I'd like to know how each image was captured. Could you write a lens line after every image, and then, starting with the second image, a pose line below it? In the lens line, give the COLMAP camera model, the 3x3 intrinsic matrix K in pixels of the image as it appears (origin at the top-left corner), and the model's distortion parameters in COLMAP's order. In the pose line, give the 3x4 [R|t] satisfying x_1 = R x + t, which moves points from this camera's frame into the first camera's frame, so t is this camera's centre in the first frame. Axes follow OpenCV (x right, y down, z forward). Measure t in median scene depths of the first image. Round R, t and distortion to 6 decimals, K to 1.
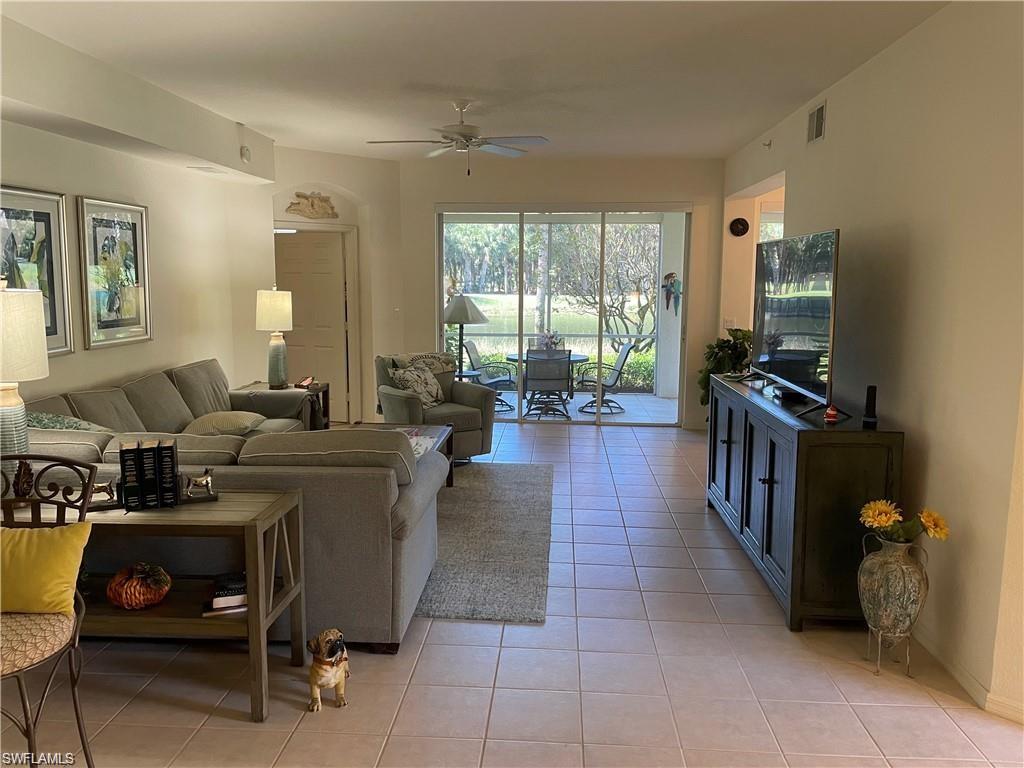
lens RADIAL K [[769.8, 0, 513.0], [0, 769.8, 373.8], [0, 0, 1]] dist [0.141675, -0.177040]
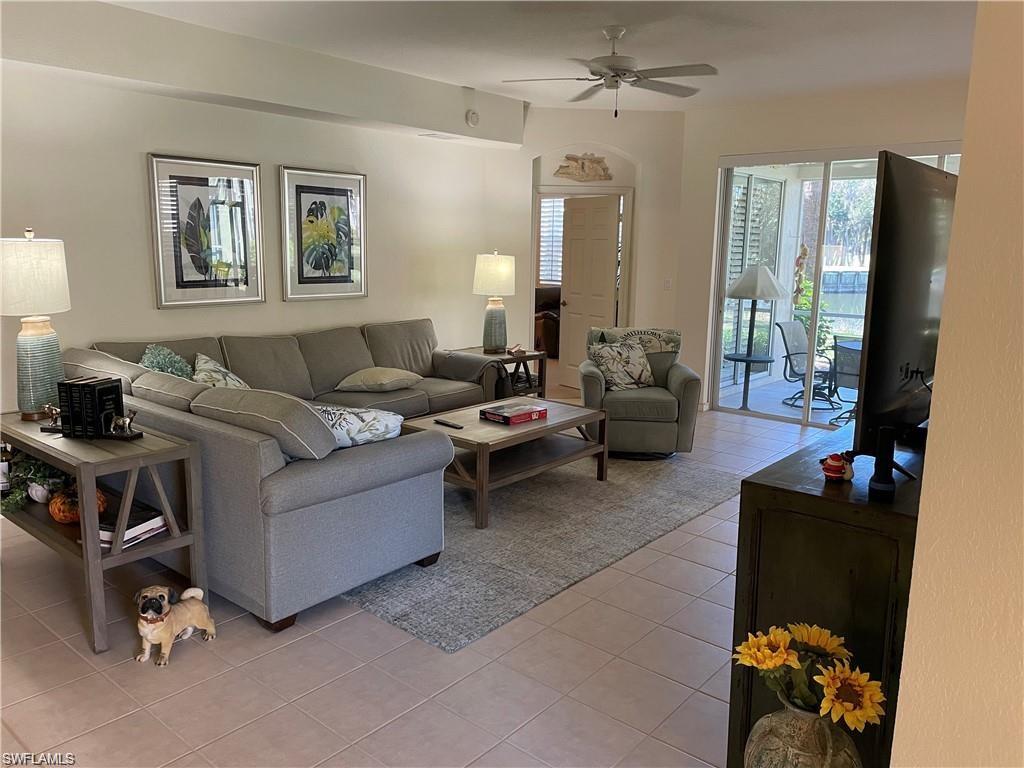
lens RADIAL K [[769.8, 0, 513.0], [0, 769.8, 373.8], [0, 0, 1]] dist [0.141675, -0.177040]
pose [[0.801441, 0.106724, -0.588475, 0.338612], [-0.086681, 0.994288, 0.062269, -0.020189], [0.591759, 0.001105, 0.806114, 0.229573]]
